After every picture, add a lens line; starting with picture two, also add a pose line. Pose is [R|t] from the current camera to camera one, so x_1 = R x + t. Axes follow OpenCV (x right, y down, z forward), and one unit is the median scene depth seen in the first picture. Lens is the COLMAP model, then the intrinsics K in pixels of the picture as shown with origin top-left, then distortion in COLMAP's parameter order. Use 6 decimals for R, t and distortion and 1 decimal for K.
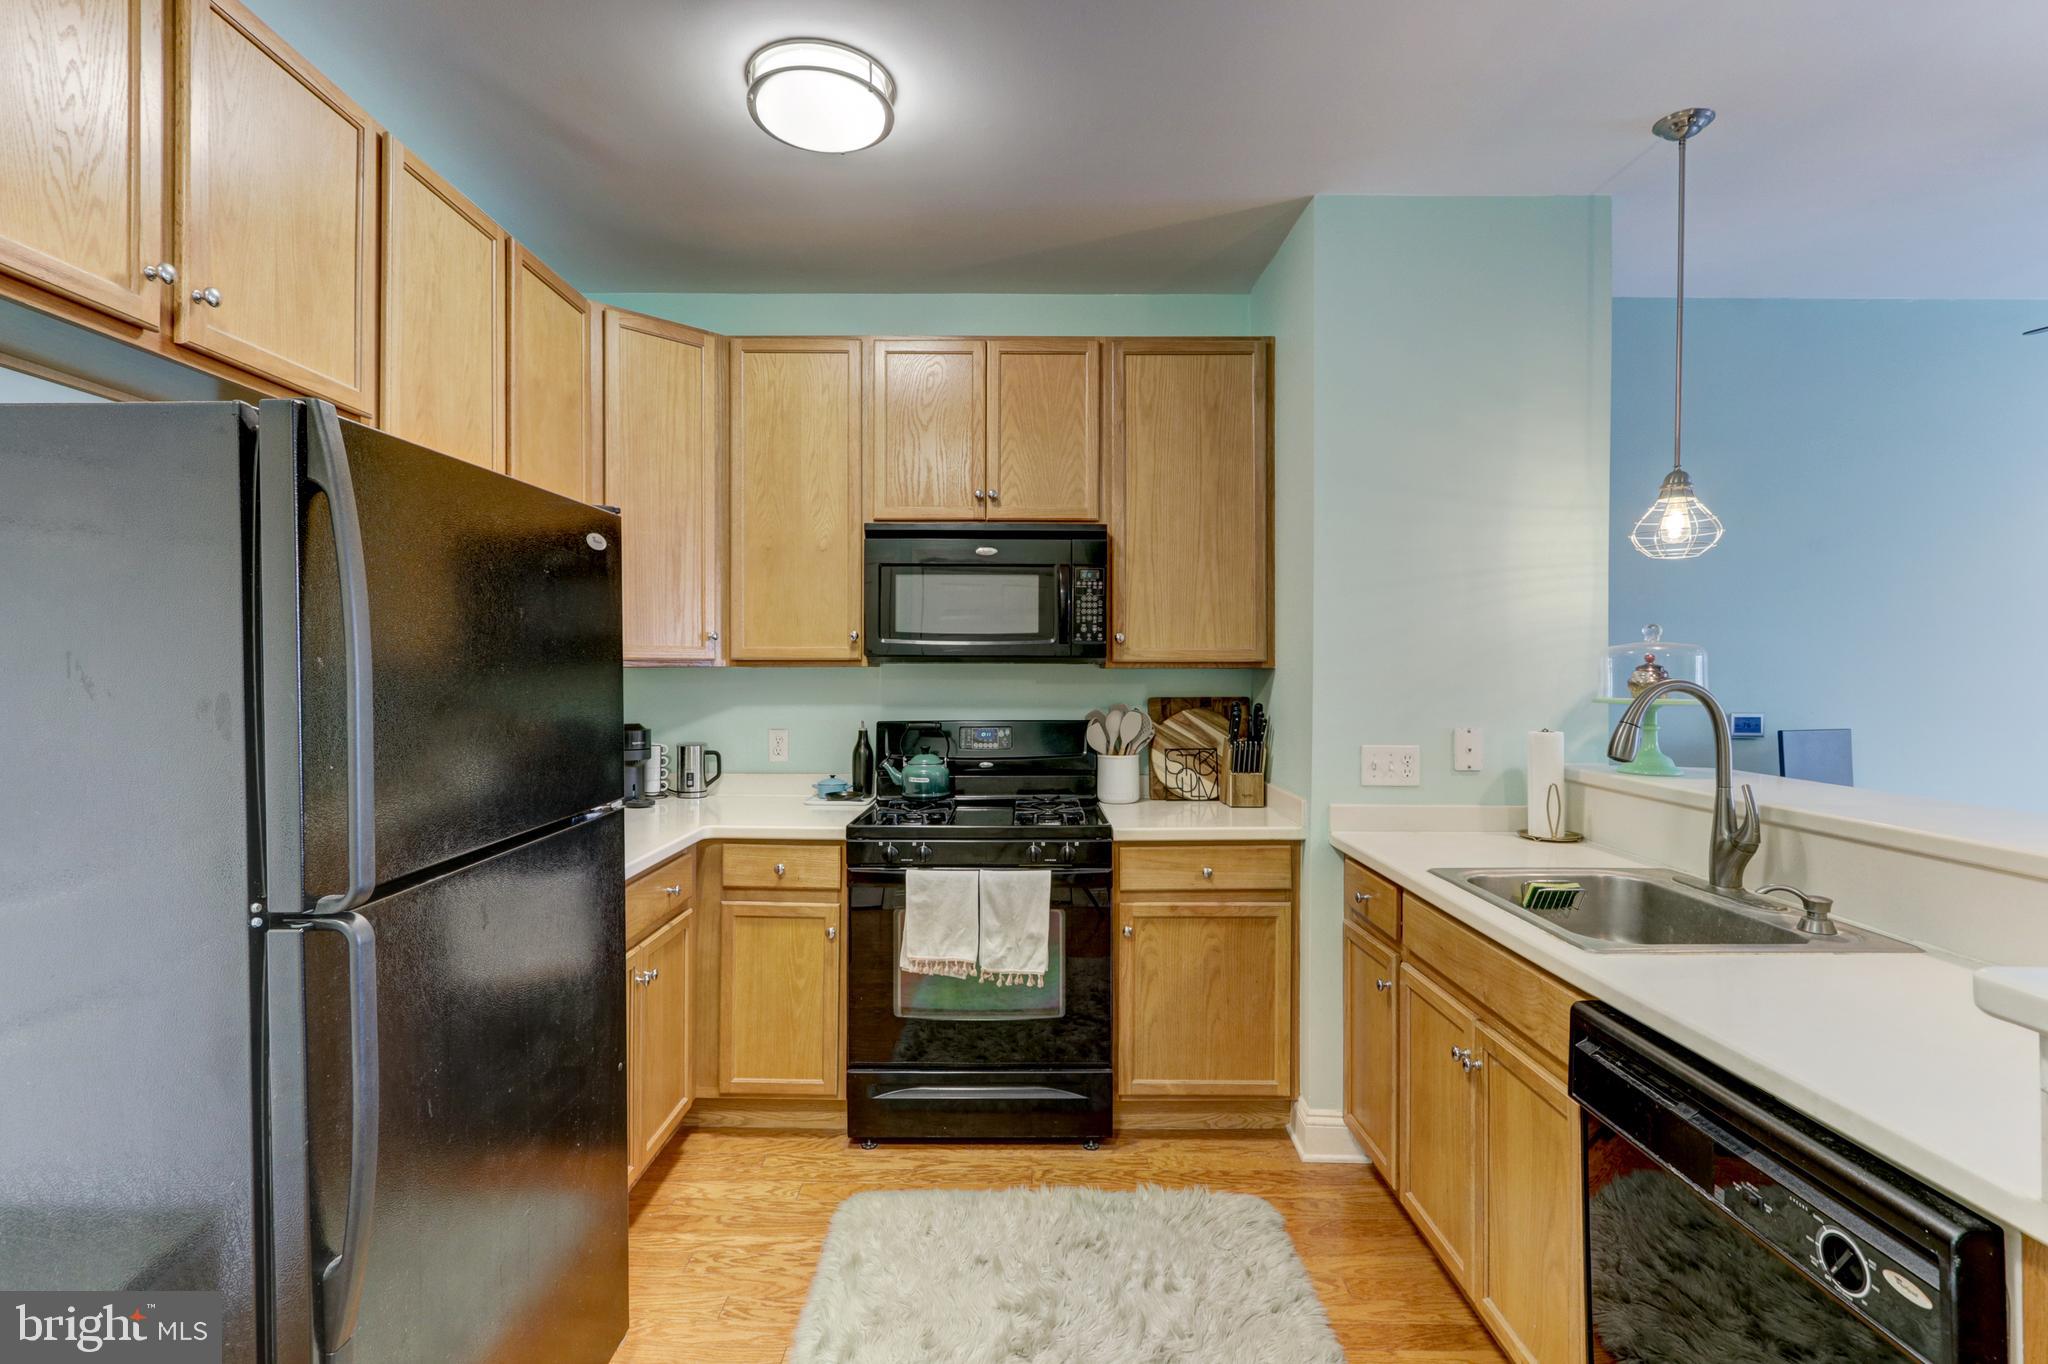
lens RADIAL K [[952.9, 0, 1022.2], [0, 952.9, 675.9], [0, 0, 1]] dist [-0.004970, 0.000766]
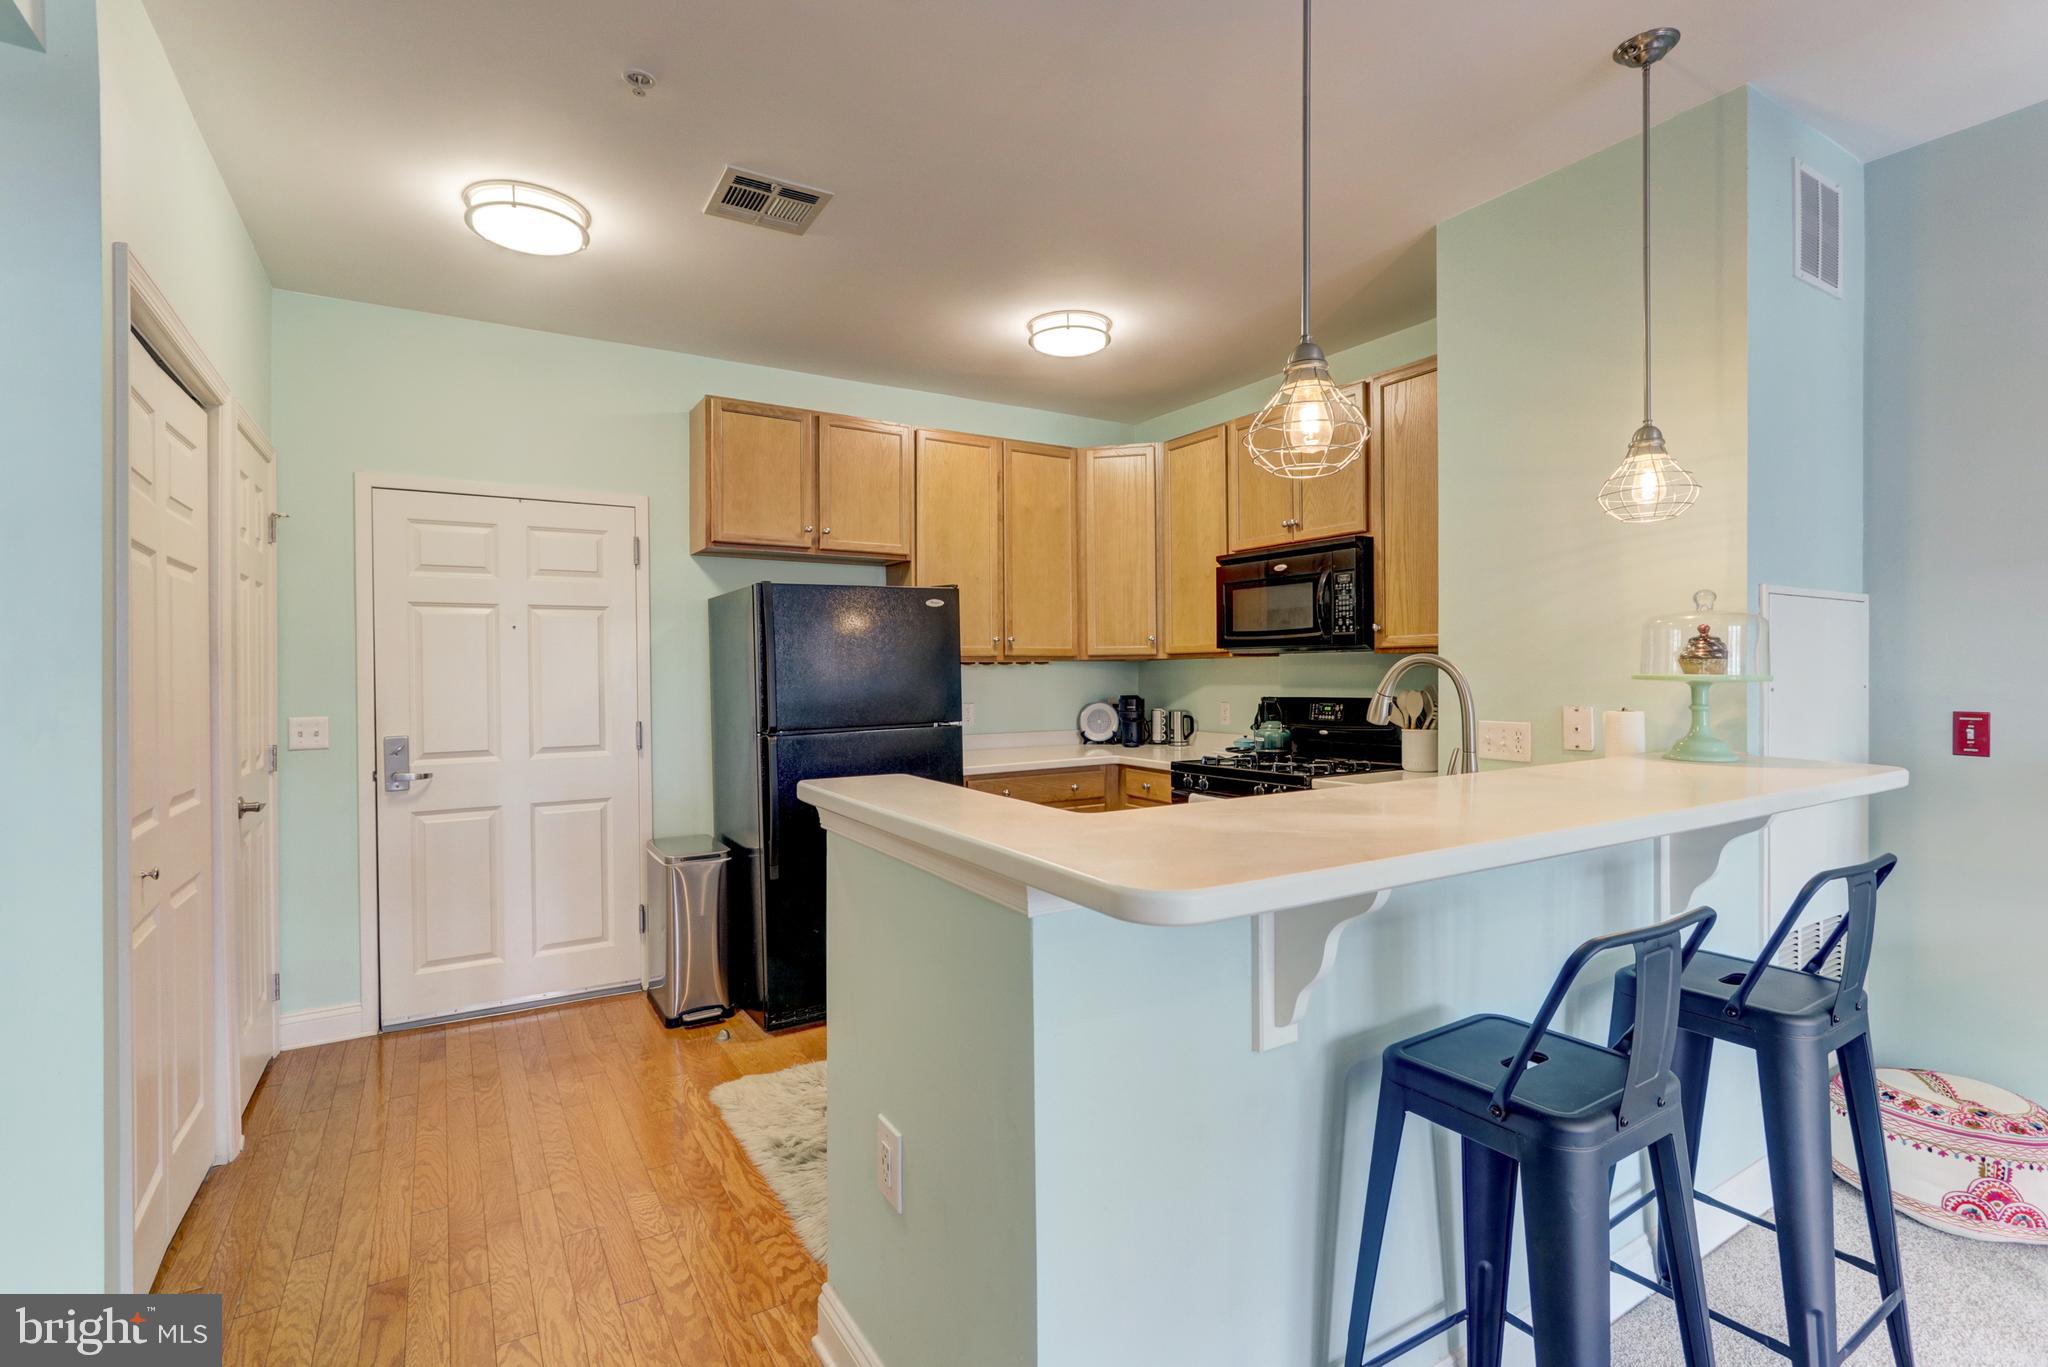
lens RADIAL K [[954.7, 0, 1022.0], [0, 954.7, 679.8], [0, 0, 1]] dist [-0.002264, 0.000386]
pose [[0.523869, 0.000363, -0.851799, 0.904221], [0.005781, 0.999975, 0.003981, 0.017539], [0.851779, -0.007010, 0.523854, -0.000148]]
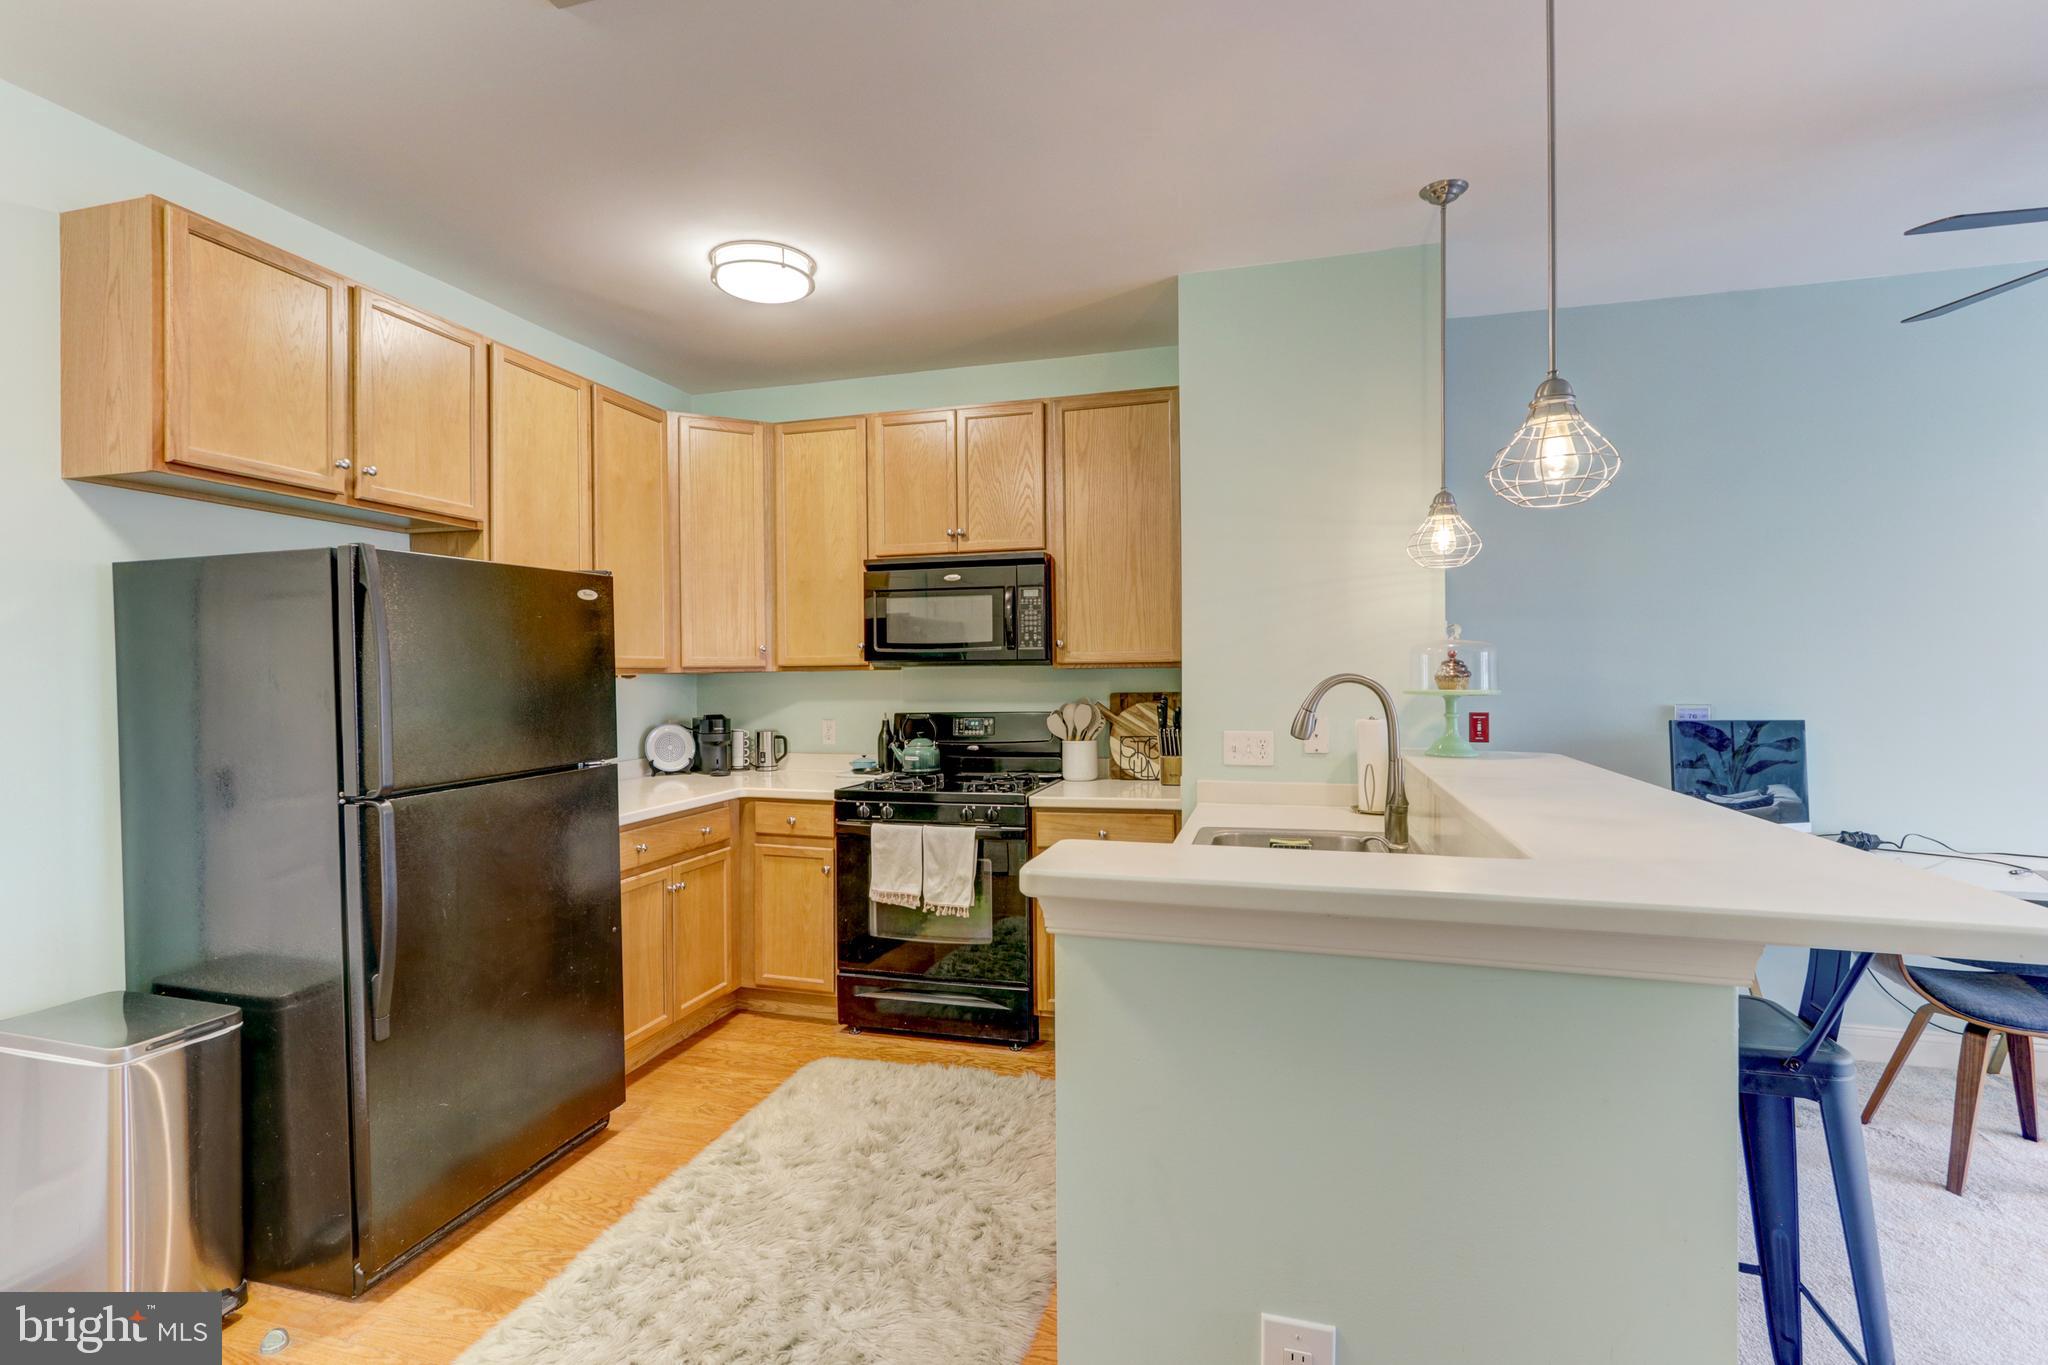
lens RADIAL K [[954.7, 0, 1022.0], [0, 954.7, 678.8], [0, 0, 1]] dist [-0.002264, 0.000386]
pose [[0.962259, -0.010106, -0.271948, 0.396221], [0.010734, 0.999942, 0.000822, 0.003175], [0.271924, -0.003710, 0.962312, -0.196630]]
